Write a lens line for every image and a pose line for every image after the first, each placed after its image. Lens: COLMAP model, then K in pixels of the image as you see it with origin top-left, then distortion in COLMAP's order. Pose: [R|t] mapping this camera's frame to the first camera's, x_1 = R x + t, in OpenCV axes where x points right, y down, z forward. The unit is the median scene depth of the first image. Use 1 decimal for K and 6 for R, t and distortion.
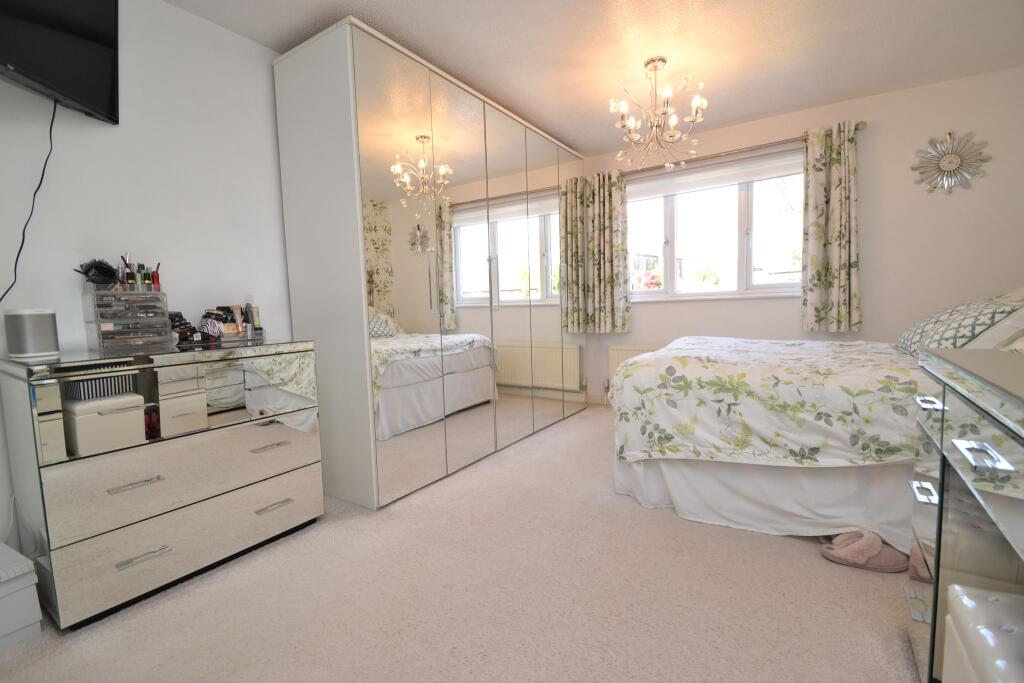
lens RADIAL K [[455.0, 0, 501.2], [0, 455.0, 342.5], [0, 0, 1]] dist [0.013571, -0.016043]
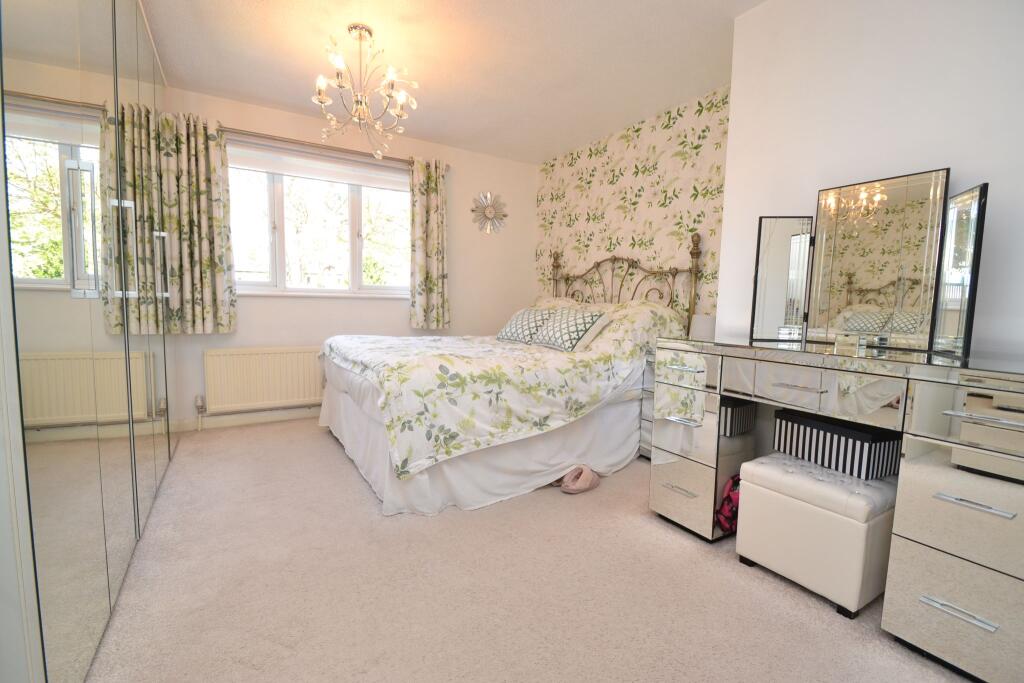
lens RADIAL K [[455.0, 0, 503.2], [0, 455.0, 343.5], [0, 0, 1]] dist [0.013571, -0.016043]
pose [[0.429548, -0.038404, 0.902227, -0.307220], [0.034022, 0.999074, 0.026328, -0.010136], [-0.902403, 0.019387, 0.430457, 0.306258]]
